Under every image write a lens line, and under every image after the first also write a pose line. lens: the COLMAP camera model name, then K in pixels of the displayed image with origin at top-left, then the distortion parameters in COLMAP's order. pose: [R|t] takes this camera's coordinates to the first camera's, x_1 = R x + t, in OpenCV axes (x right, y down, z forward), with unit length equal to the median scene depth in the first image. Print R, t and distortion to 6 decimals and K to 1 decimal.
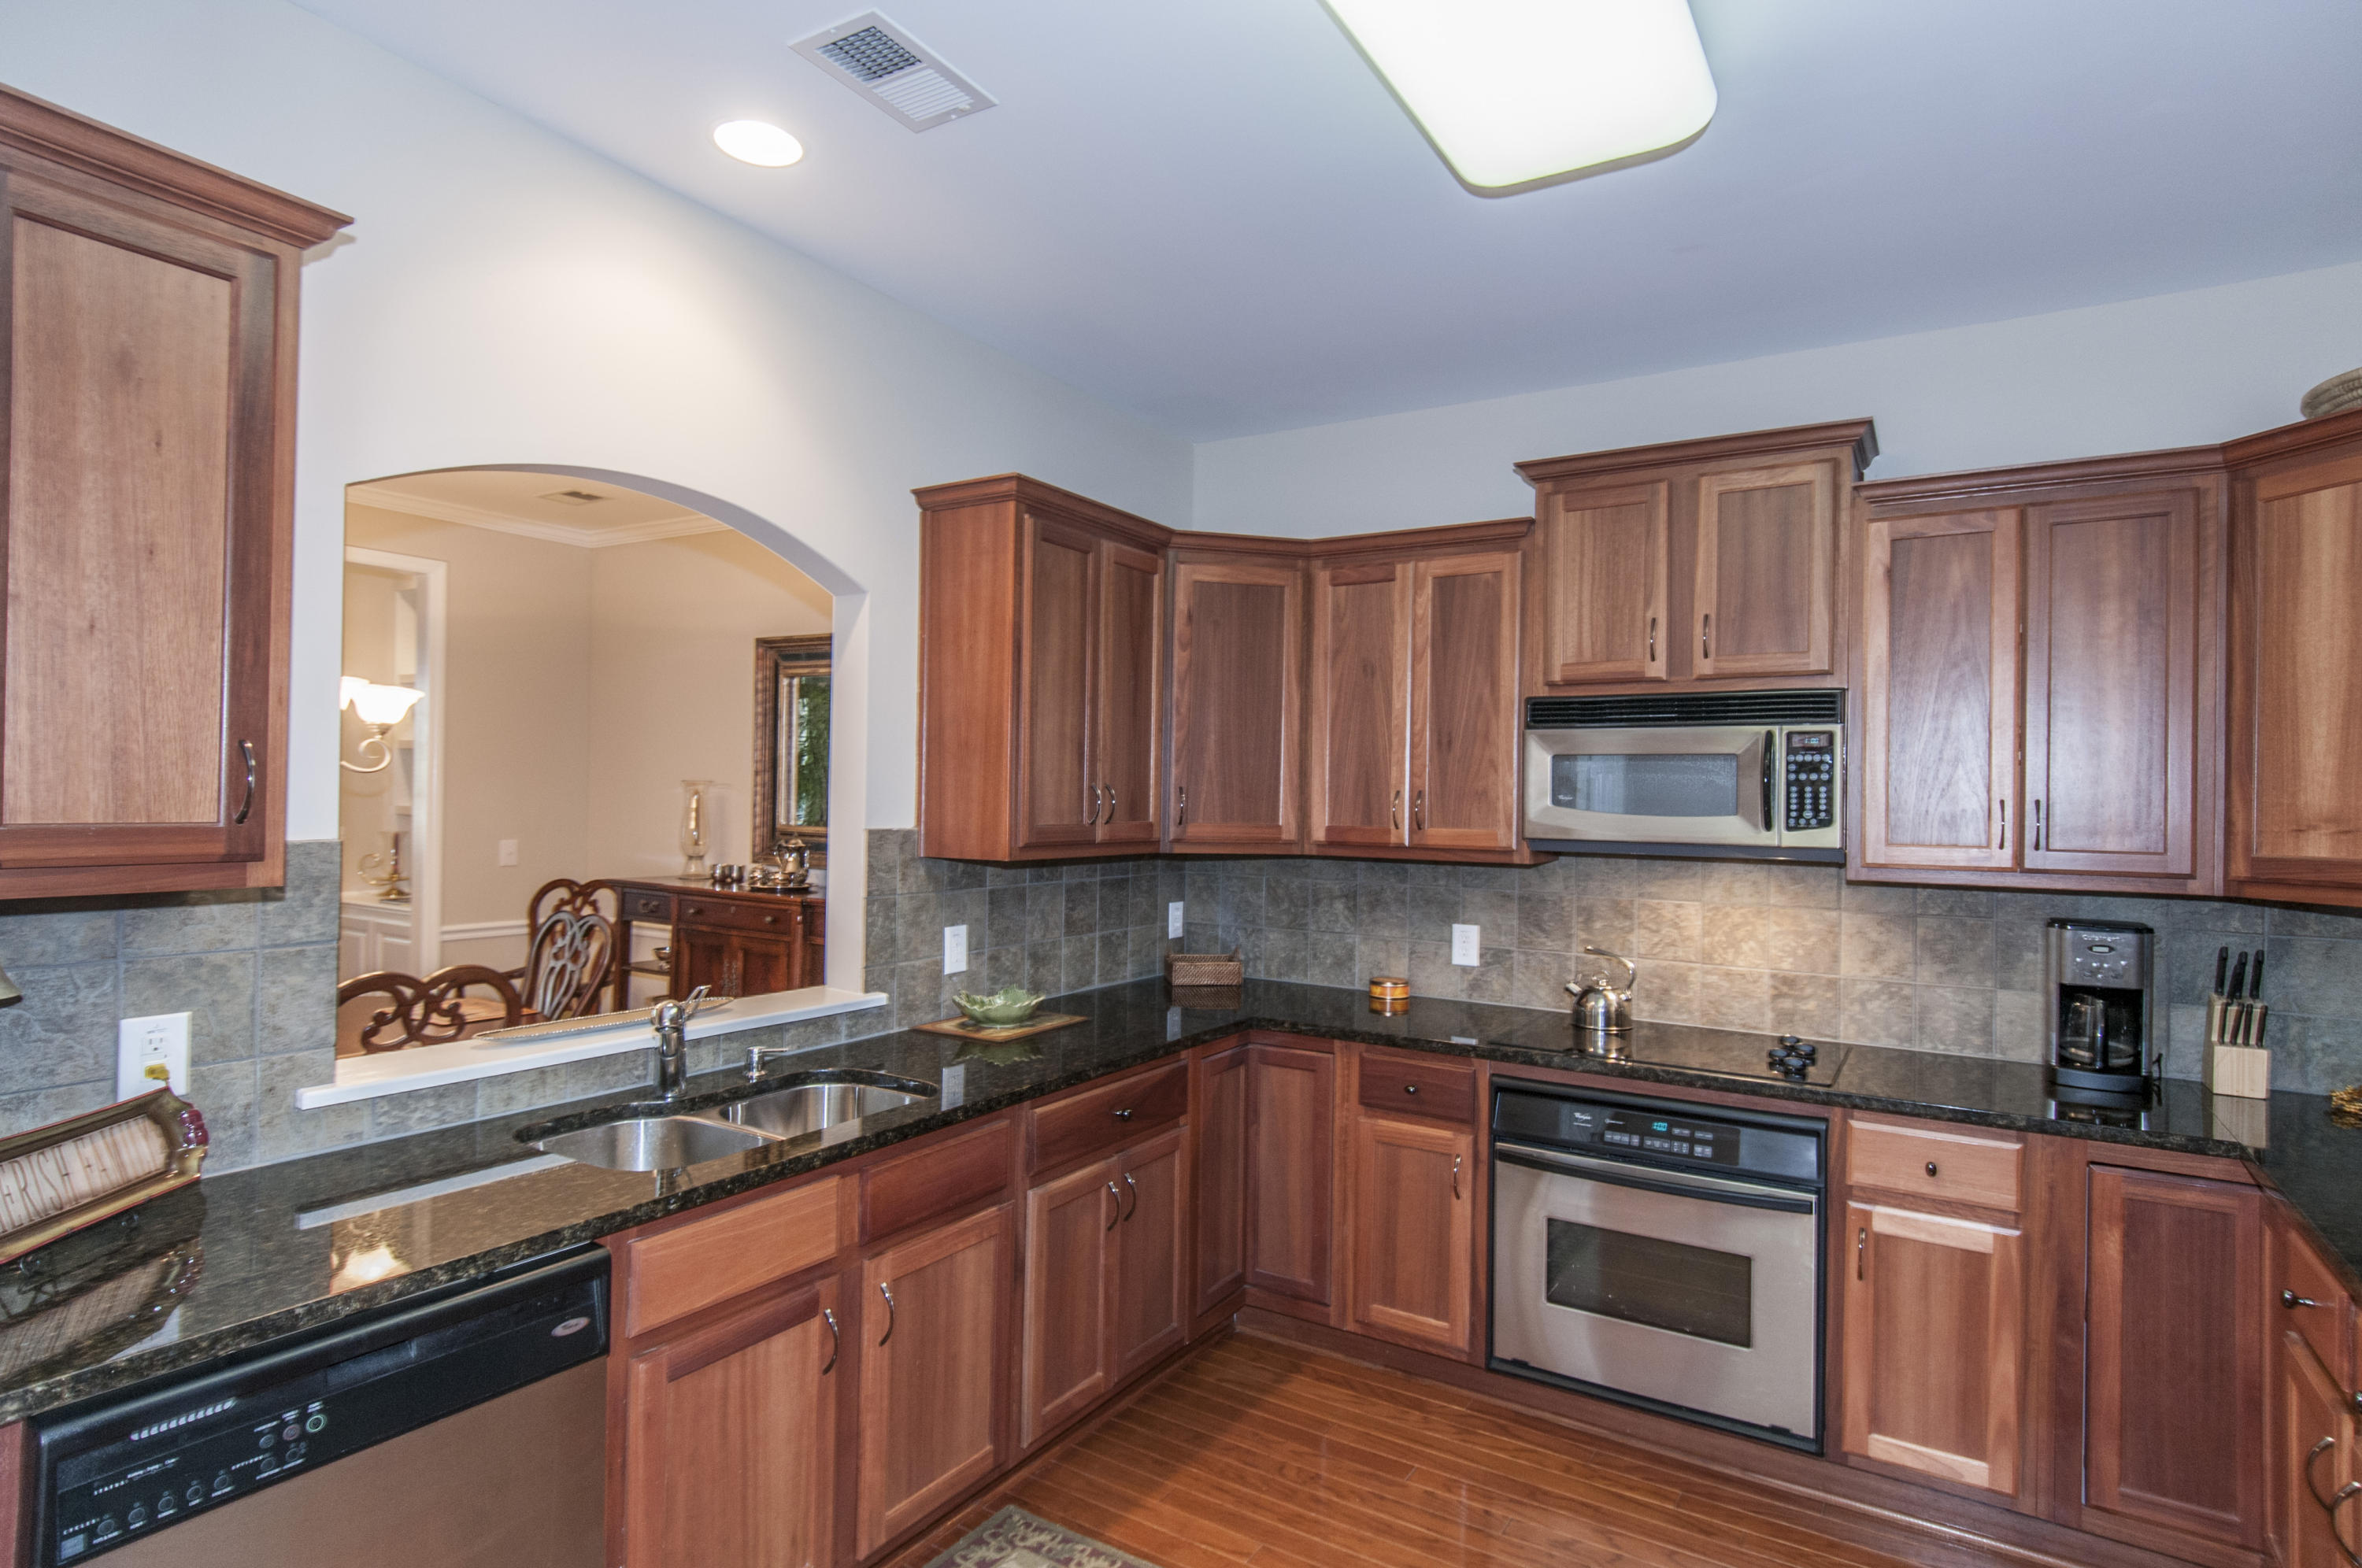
lens RADIAL K [[1213.9, 0, 1214.2], [0, 1213.9, 786.5], [0, 0, 1]] dist [0.002534, -0.001183]
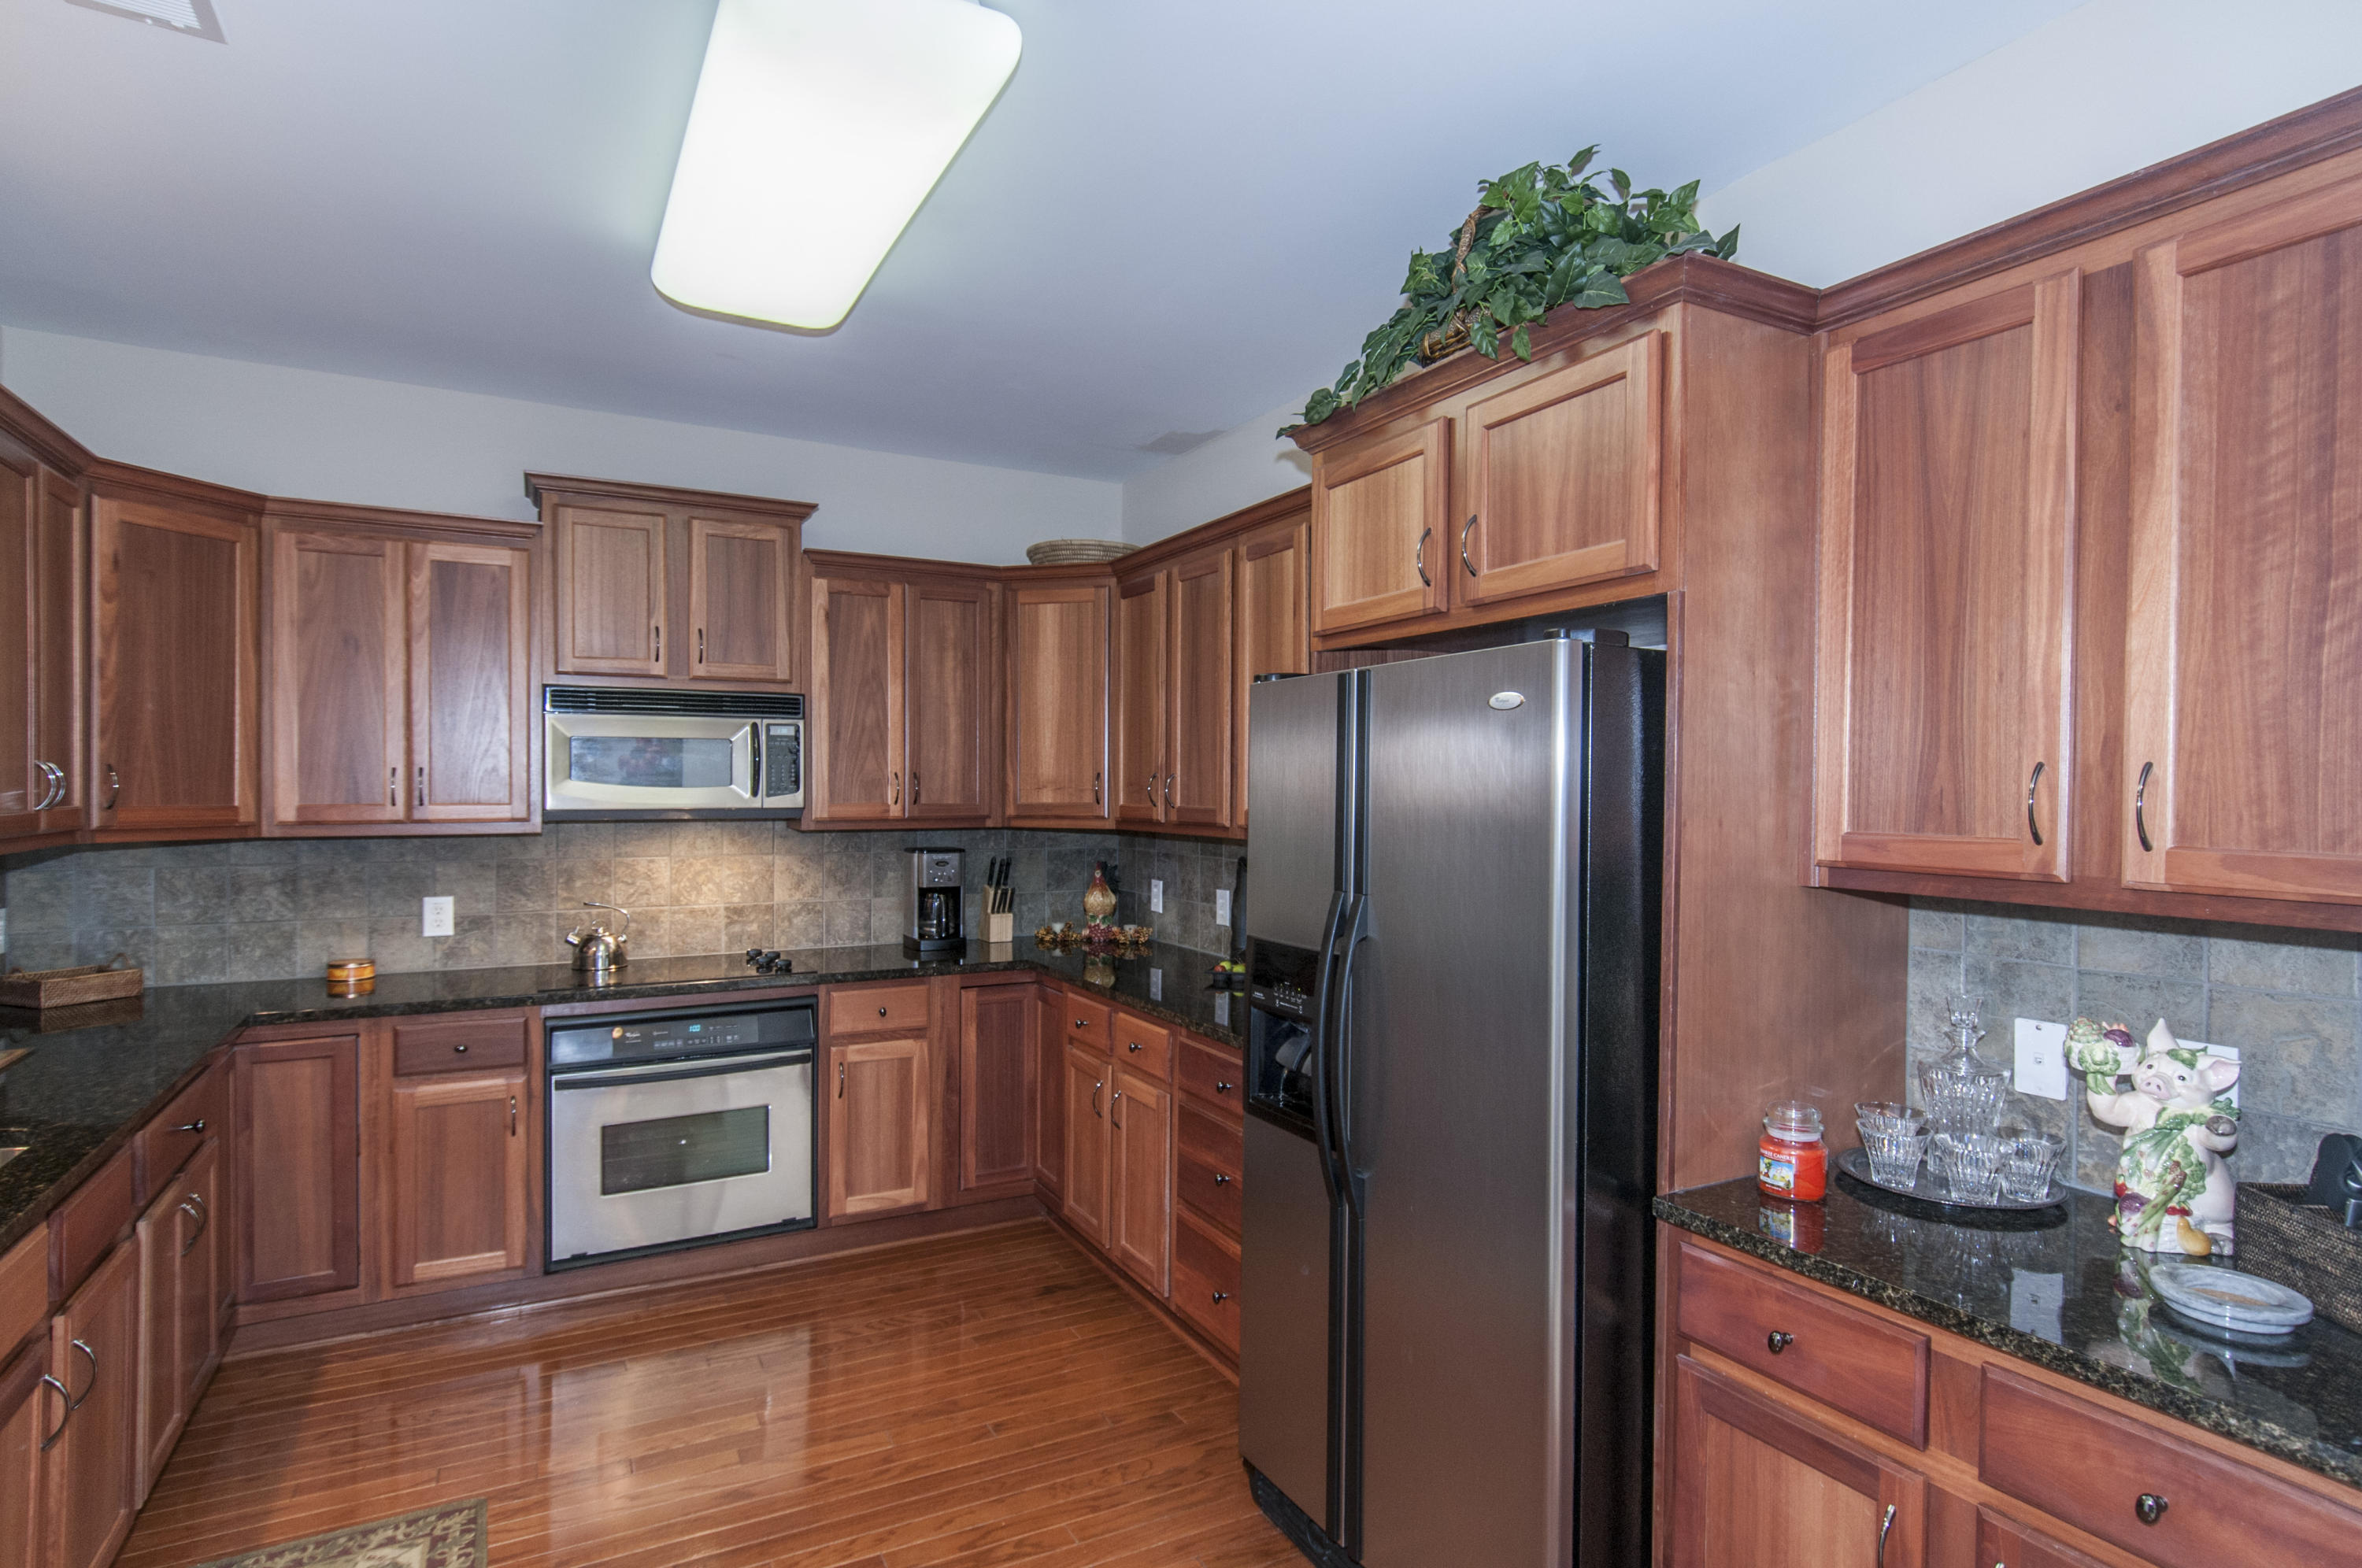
lens RADIAL K [[1213.9, 0, 1214.2], [0, 1213.9, 786.5], [0, 0, 1]] dist [0.002534, -0.001183]
pose [[0.488570, -0.018896, 0.872320, -0.430069], [-0.003744, 0.999711, 0.023753, -0.008131], [-0.872517, -0.014871, 0.488358, -0.093683]]
